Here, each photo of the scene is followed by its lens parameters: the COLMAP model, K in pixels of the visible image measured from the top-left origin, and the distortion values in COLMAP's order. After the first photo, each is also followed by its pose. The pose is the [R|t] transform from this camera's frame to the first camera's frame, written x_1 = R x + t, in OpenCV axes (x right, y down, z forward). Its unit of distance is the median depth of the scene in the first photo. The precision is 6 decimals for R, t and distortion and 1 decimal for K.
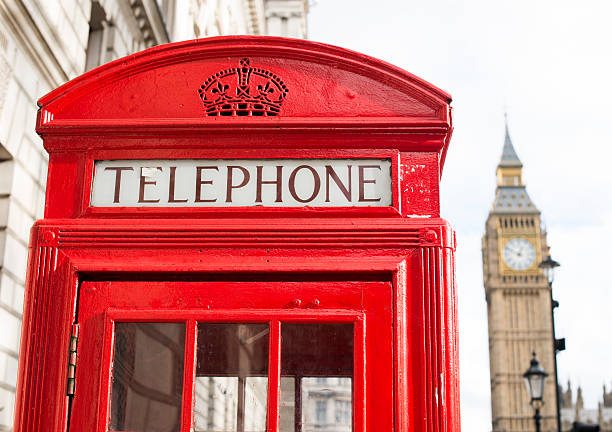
lens RADIAL K [[1008.2, 0, 339.7], [0, 1008.2, 204.4], [0, 0, 1]] dist [-0.187594, 0.000000]
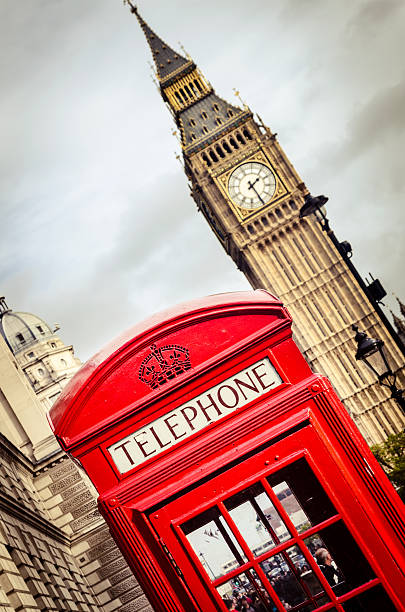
lens RADIAL K [[1659.5, 0, 243.1], [0, 1659.5, 233.6], [0, 0, 1]] dist [-0.763622, 0.000000]
pose [[0.859793, -0.485506, 0.158243, -0.297032], [0.477108, 0.874232, 0.089928, -0.462388], [-0.182002, -0.001821, 0.983296, -1.549567]]
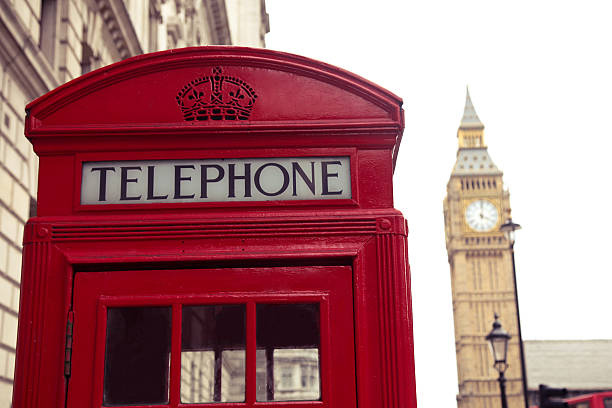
lens RADIAL K [[1010.4, 0, 323.4], [0, 1010.4, 210.8], [0, 0, 1]] dist [0.103453, 0.000000]
pose [[0.999550, -0.020970, 0.021467, -0.004170], [0.020037, 0.998882, 0.042809, -0.032647], [-0.022340, -0.042359, 0.998853, -0.133407]]
